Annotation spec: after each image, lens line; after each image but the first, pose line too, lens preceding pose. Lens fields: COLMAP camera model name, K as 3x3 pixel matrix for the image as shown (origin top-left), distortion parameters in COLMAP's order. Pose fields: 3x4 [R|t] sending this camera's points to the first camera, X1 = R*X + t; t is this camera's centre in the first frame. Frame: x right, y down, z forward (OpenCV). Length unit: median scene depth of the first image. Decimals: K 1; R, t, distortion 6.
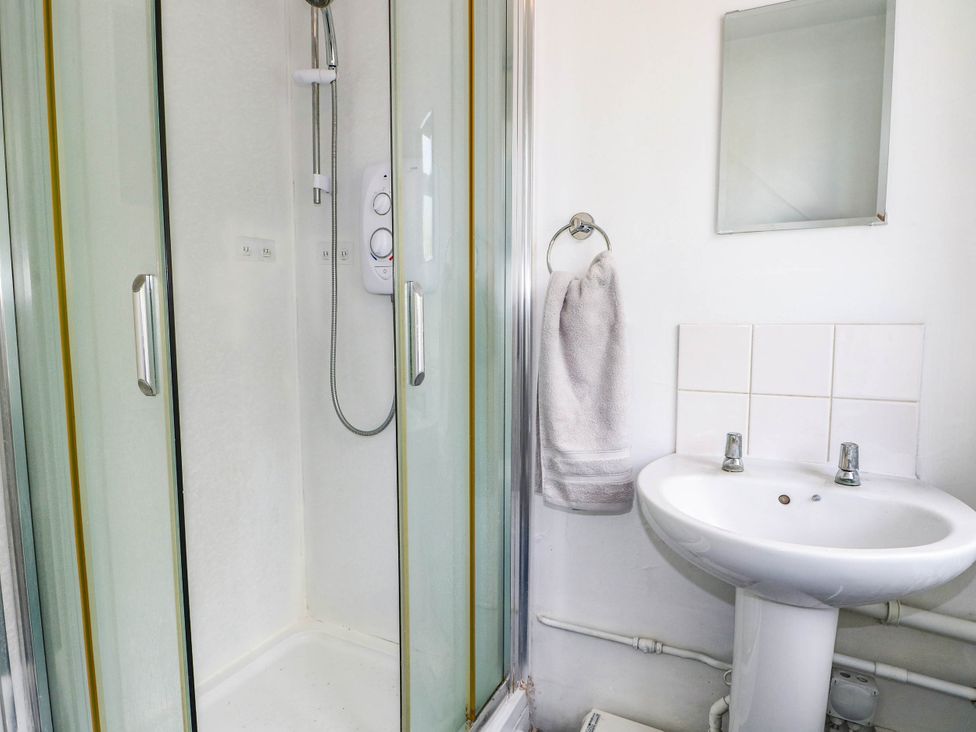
lens RADIAL K [[543.0, 0, 487.7], [0, 543.0, 366.5], [0, 0, 1]] dist [0.001485, -0.011215]
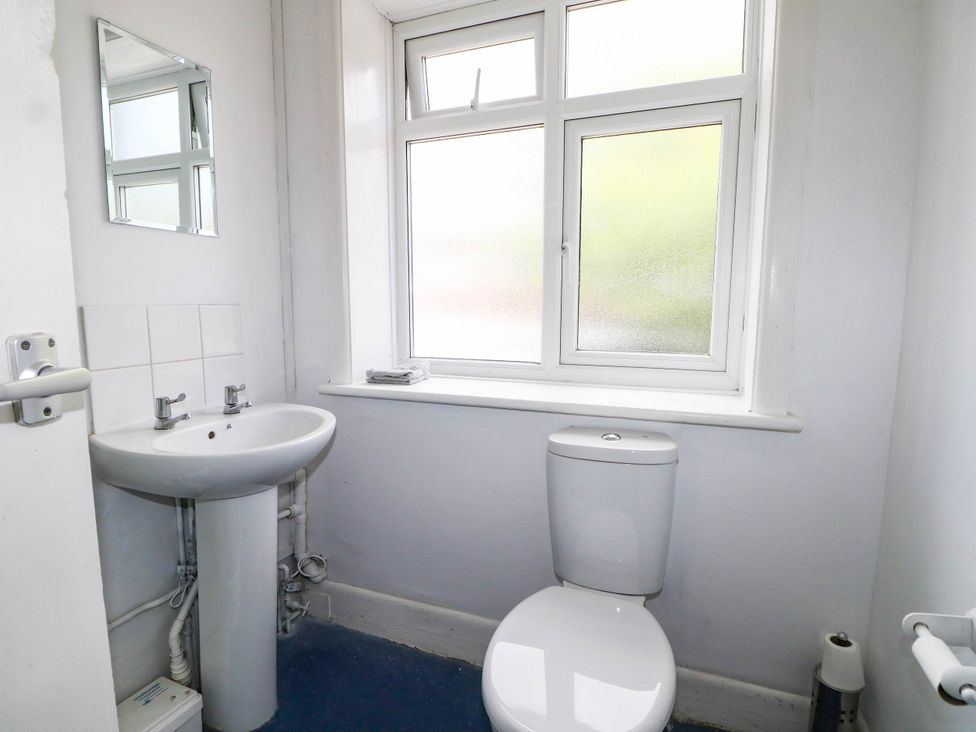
lens RADIAL K [[543.0, 0, 487.2], [0, 543.0, 365.1], [0, 0, 1]] dist [0.001485, -0.011215]
pose [[-0.031165, -0.118040, 0.992520, -0.755800], [0.089050, 0.988725, 0.120385, -0.026582], [-0.995539, 0.092136, -0.020302, 0.315933]]
